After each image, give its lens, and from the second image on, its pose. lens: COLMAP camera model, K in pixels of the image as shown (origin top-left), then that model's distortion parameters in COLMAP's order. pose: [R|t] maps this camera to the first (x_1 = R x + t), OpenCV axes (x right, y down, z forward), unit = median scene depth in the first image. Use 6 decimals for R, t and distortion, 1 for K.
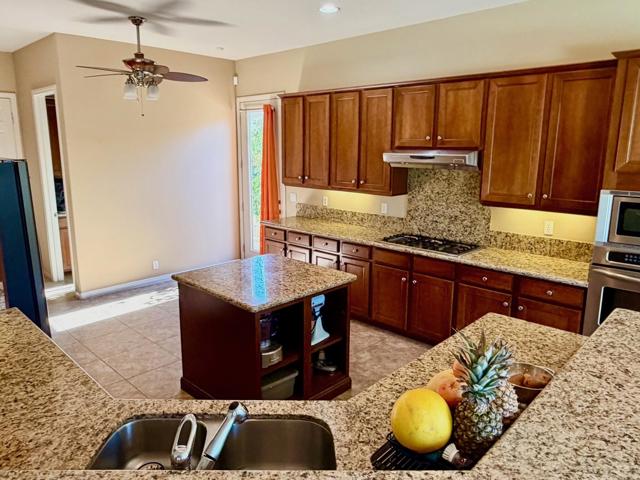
lens RADIAL K [[439.2, 0, 319.5], [0, 439.2, 233.6], [0, 0, 1]] dist [-0.001548, -0.003410]
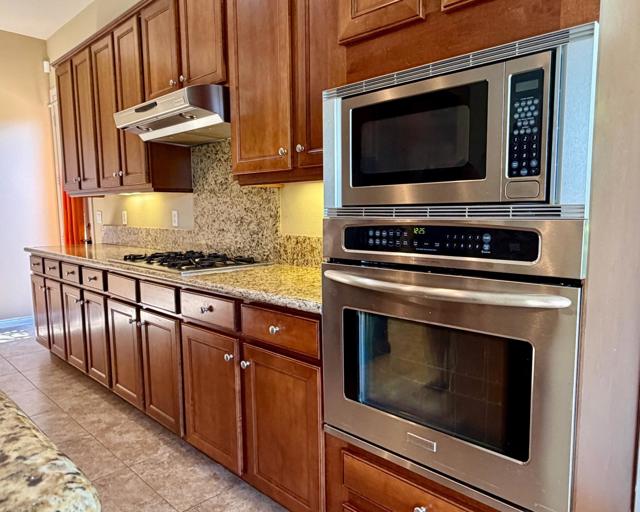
lens RADIAL K [[476.0, 0, 321.1], [0, 476.0, 259.6], [0, 0, 1]] dist [0.012426, 0.001649]
pose [[0.999958, -0.008615, -0.003120, 0.494793], [0.008319, 0.996368, -0.084740, 0.088007], [0.003839, 0.084711, 0.996398, 0.407184]]
